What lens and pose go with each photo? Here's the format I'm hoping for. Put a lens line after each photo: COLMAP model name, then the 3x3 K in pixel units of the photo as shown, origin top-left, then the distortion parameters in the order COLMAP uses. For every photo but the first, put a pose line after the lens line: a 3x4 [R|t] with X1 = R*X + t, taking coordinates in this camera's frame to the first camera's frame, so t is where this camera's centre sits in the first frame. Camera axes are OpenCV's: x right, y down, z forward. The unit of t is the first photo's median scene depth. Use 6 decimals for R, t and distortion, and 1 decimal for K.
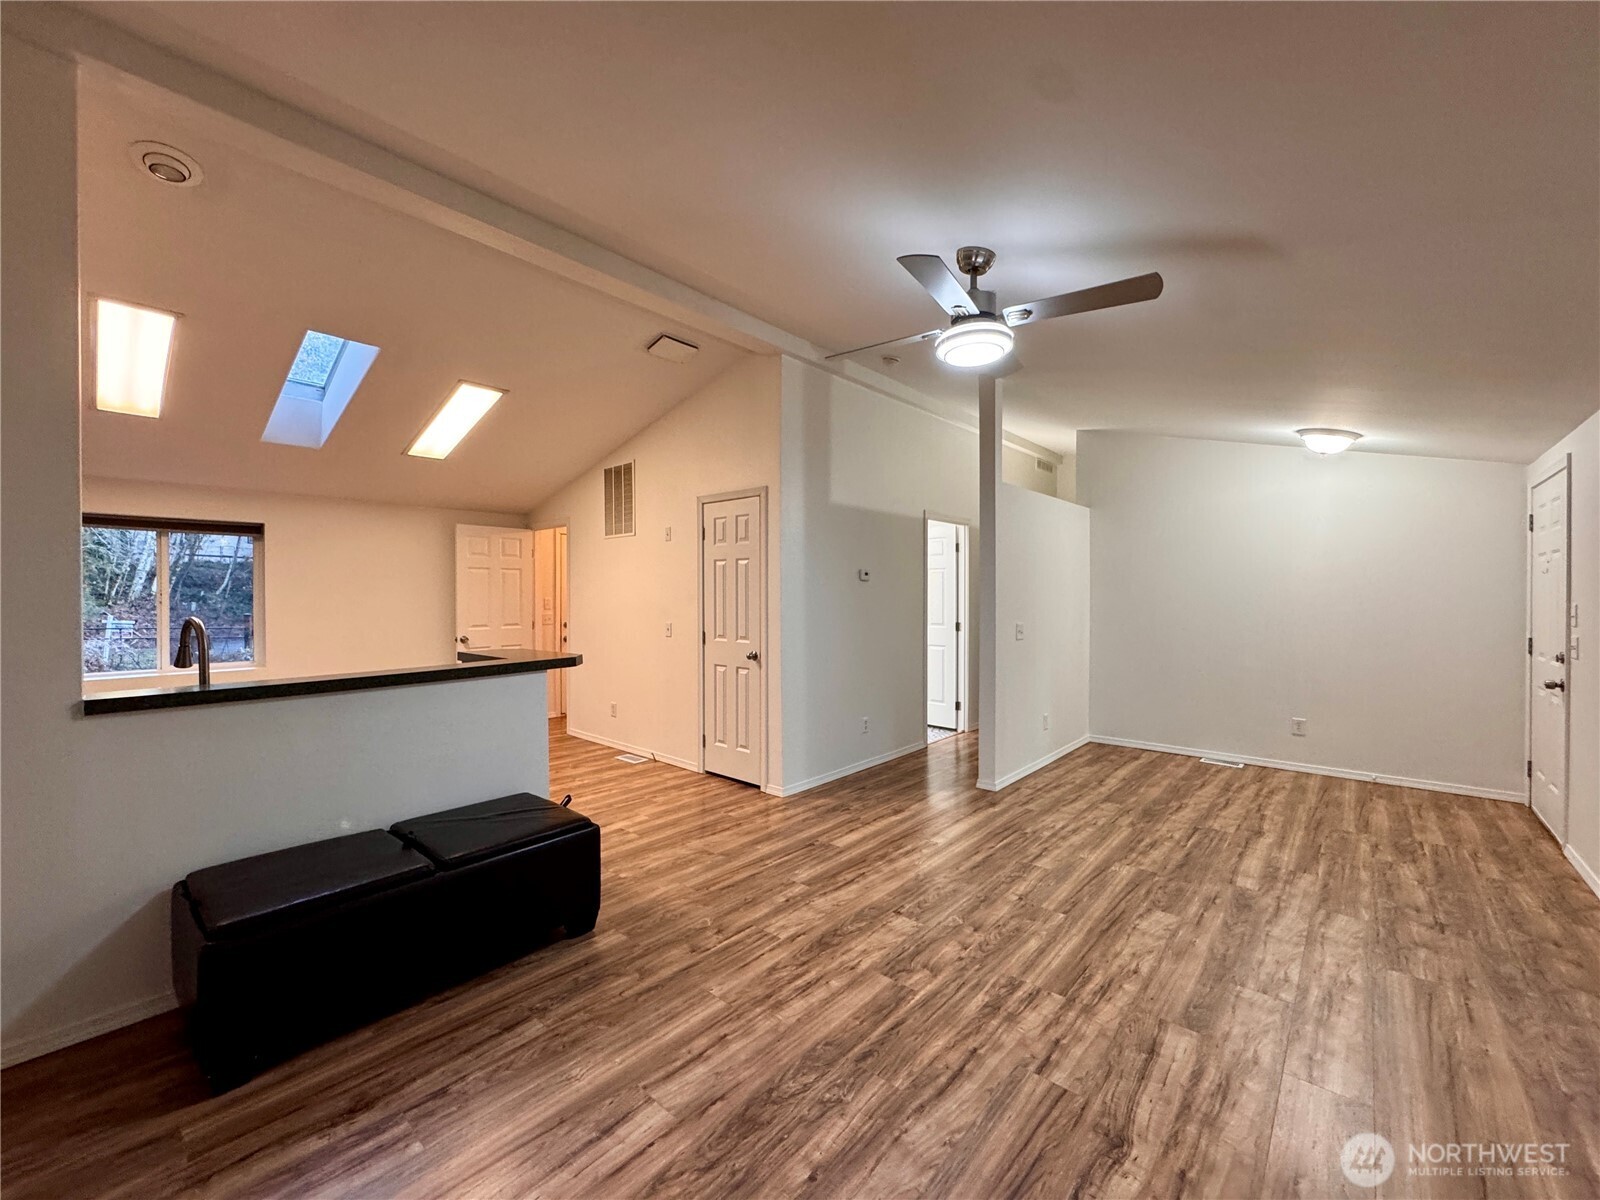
lens RADIAL K [[637.6, 0, 802.7], [0, 637.6, 596.2], [0, 0, 1]] dist [-0.002801, 0.000744]
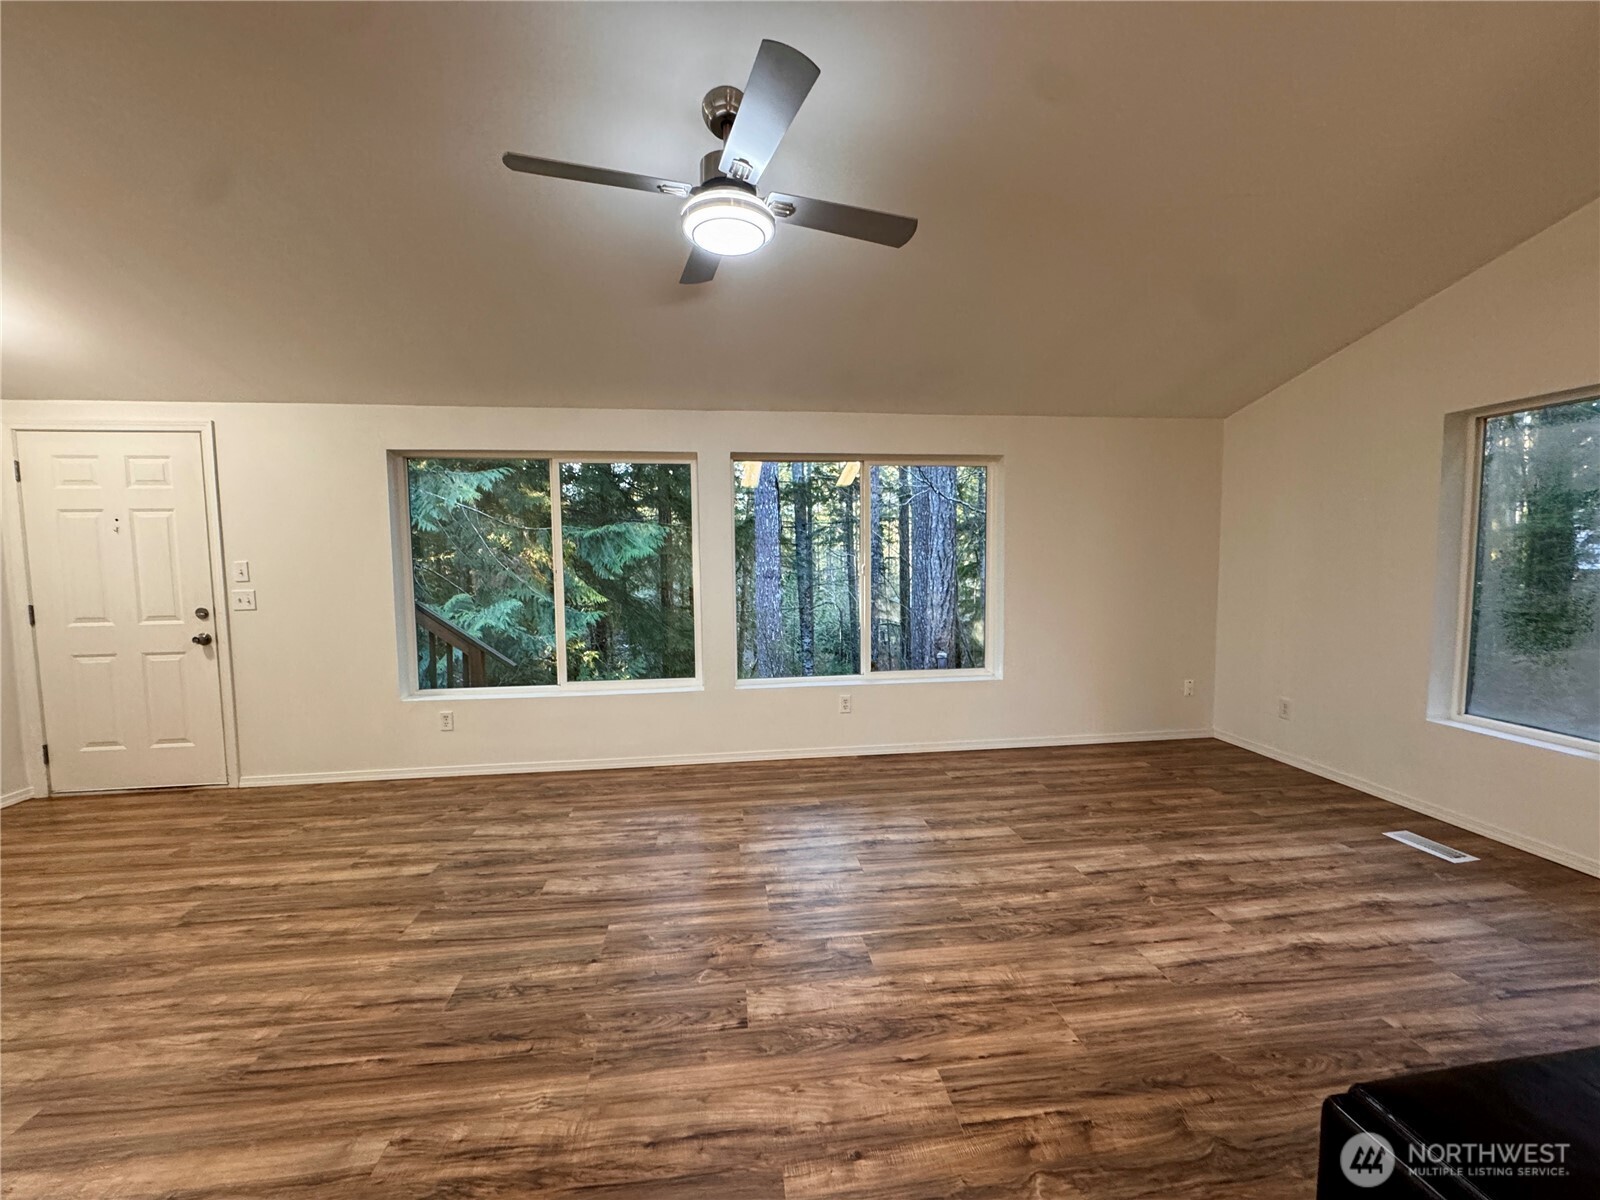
lens RADIAL K [[637.6, 0, 800.2], [0, 637.6, 597.9], [0, 0, 1]] dist [-0.002801, 0.000744]
pose [[-0.750841, -0.032242, 0.659695, -0.332669], [0.014070, 0.997800, 0.064782, 0.023334], [-0.660333, 0.057923, -0.748736, 1.527677]]
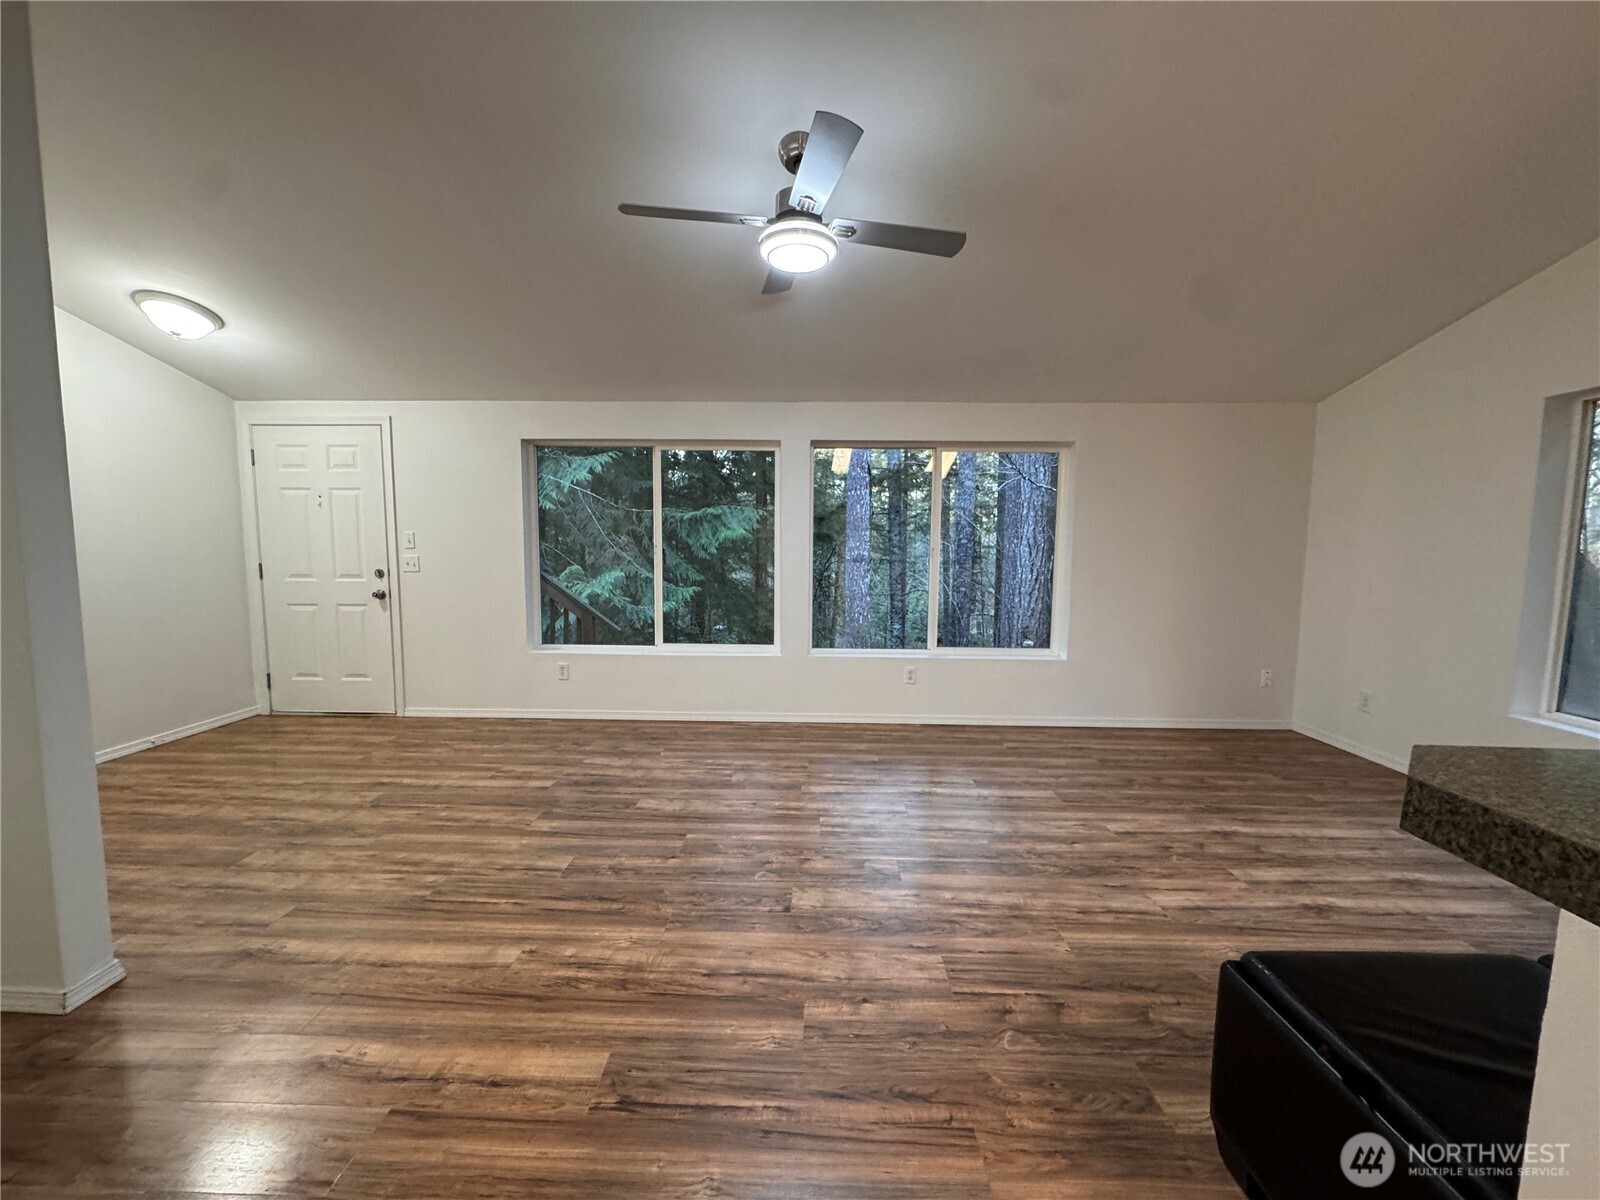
lens RADIAL K [[637.6, 0, 800.3], [0, 637.6, 596.7], [0, 0, 1]] dist [-0.002801, 0.000744]
pose [[-0.643124, -0.067479, 0.762783, -0.476743], [-0.006115, 0.996531, 0.083001, 0.042886], [-0.765738, 0.048716, -0.641306, 1.588792]]
